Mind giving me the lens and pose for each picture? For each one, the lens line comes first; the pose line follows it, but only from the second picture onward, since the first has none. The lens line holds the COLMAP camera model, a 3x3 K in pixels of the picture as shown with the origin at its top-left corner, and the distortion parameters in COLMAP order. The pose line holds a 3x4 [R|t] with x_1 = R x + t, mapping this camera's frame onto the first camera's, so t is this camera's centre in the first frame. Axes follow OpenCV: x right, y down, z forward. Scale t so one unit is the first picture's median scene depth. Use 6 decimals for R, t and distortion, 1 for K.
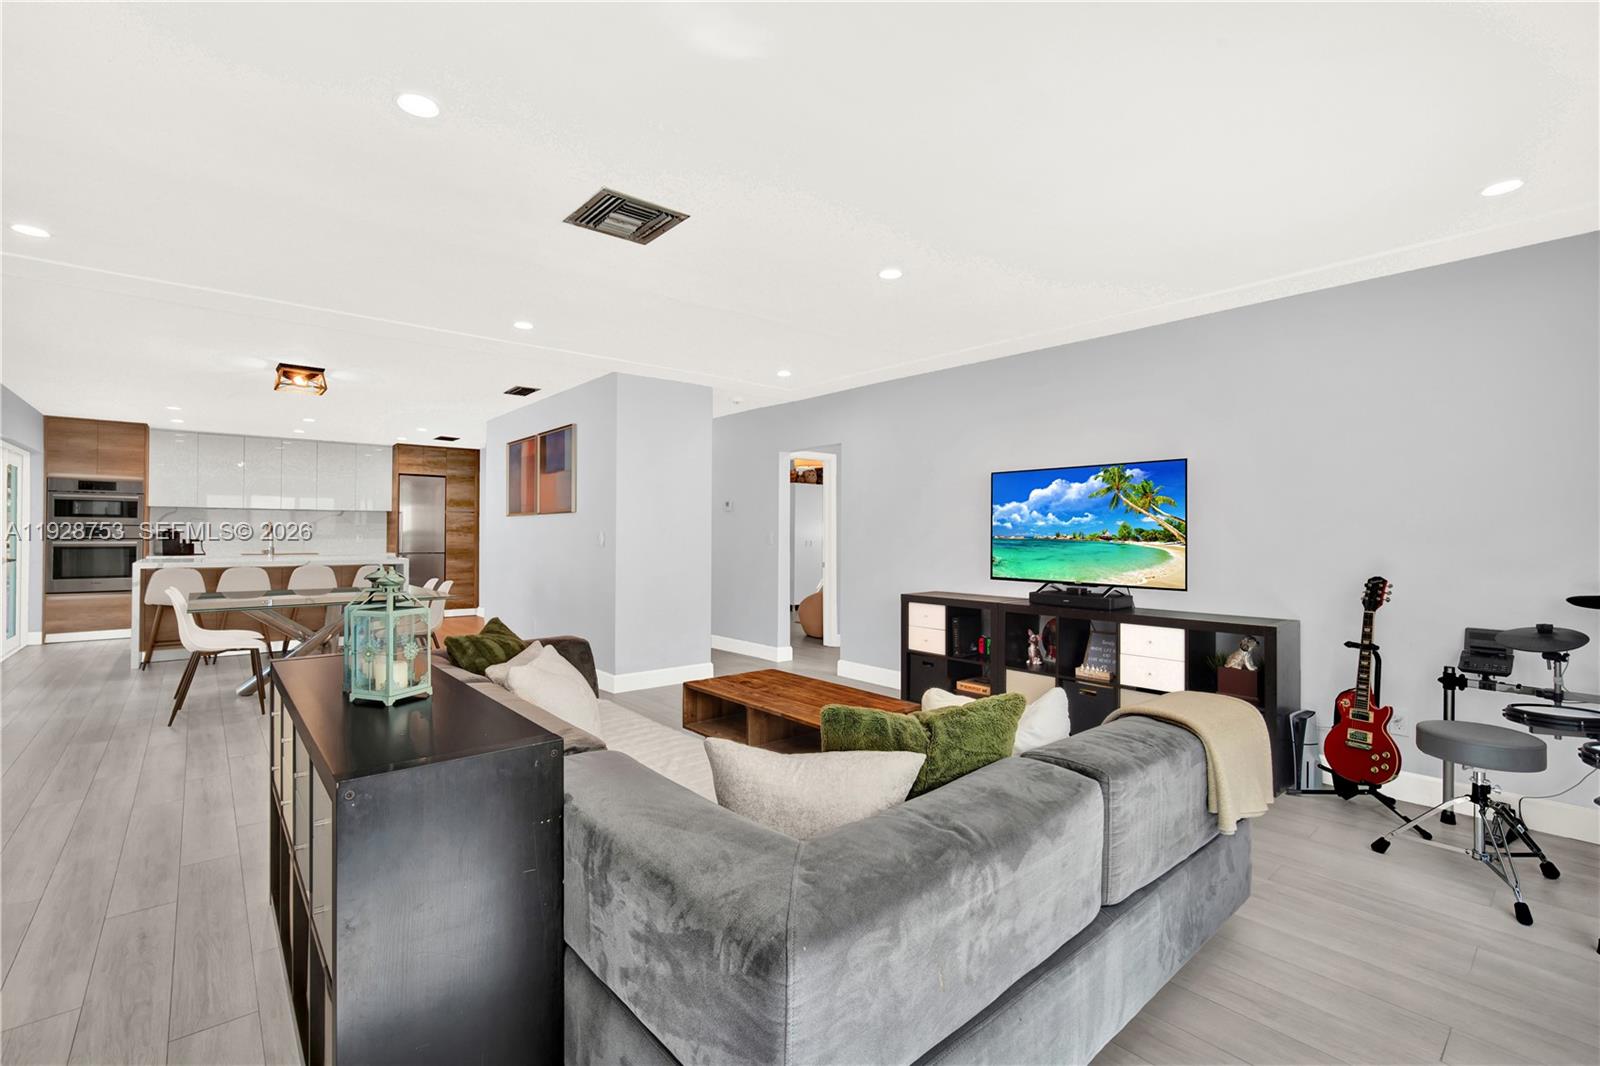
lens RADIAL K [[710.7, 0, 800.0], [0, 710.7, 533.0], [0, 0, 1]] dist [-0.001205, -0.000285]
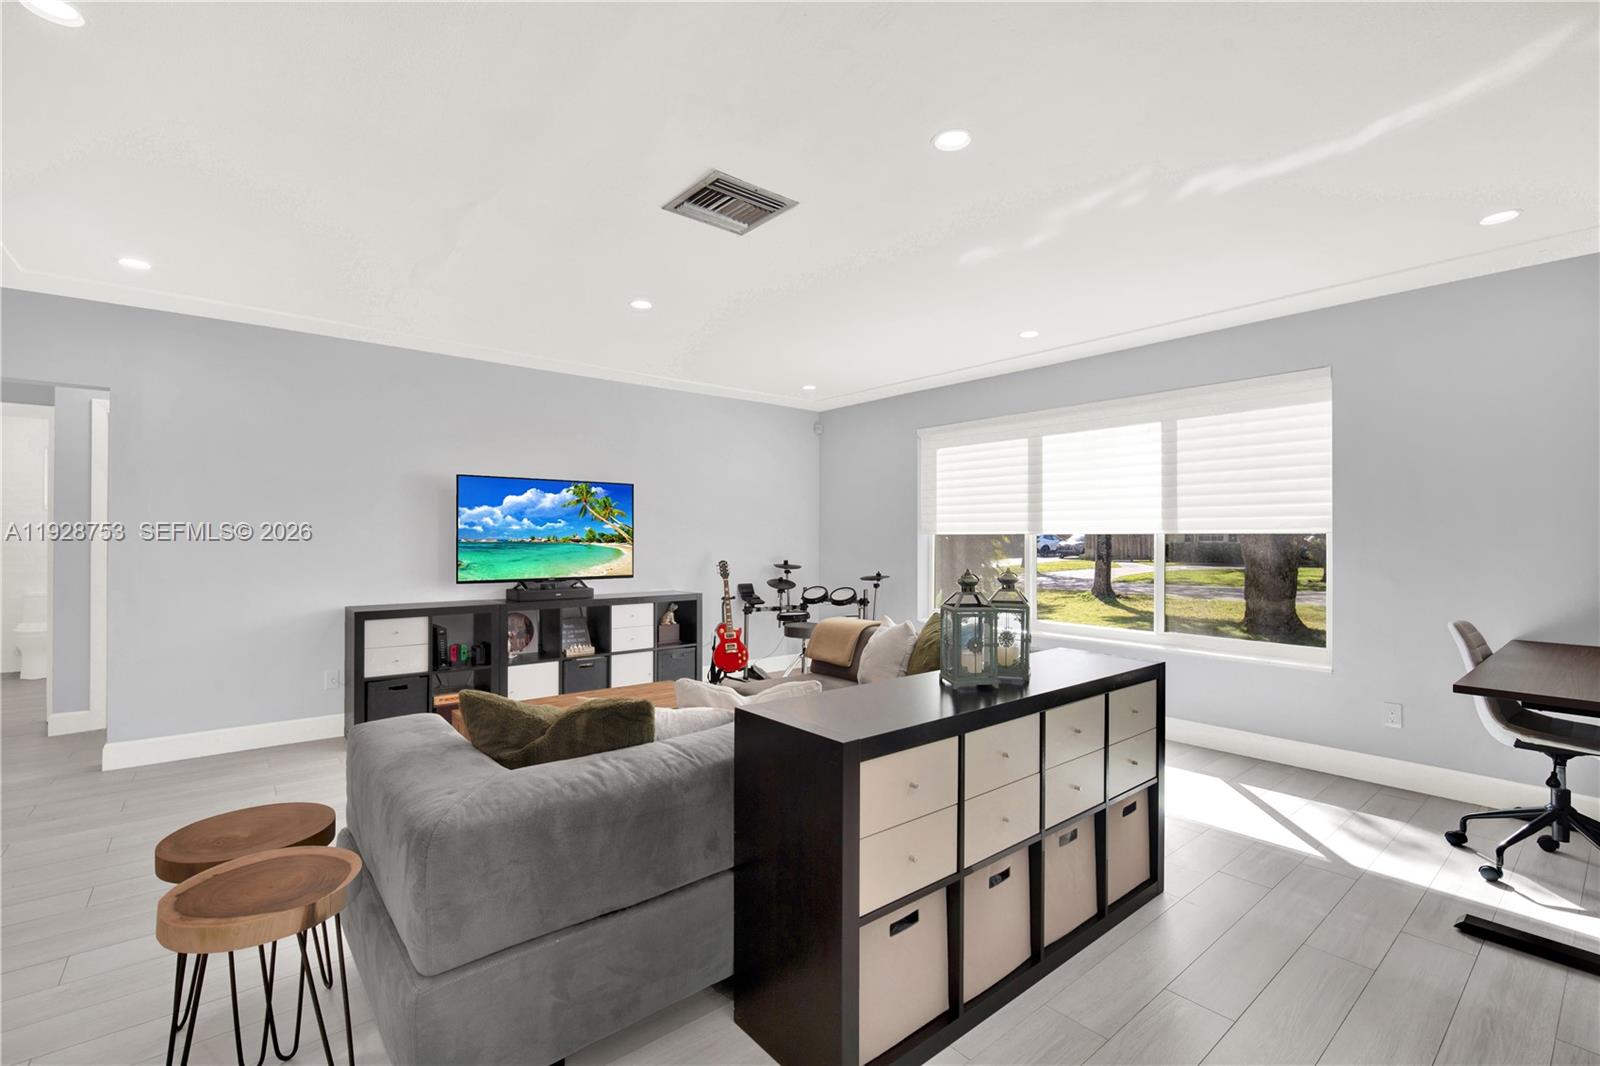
lens RADIAL K [[710.7, 0, 800.0], [0, 710.7, 533.0], [0, 0, 1]] dist [-0.001205, -0.000285]
pose [[0.017535, -0.001129, 0.999846, -0.761226], [-0.008164, 0.999966, 0.001273, -0.010297], [-0.999813, -0.008185, 0.017526, 0.564294]]
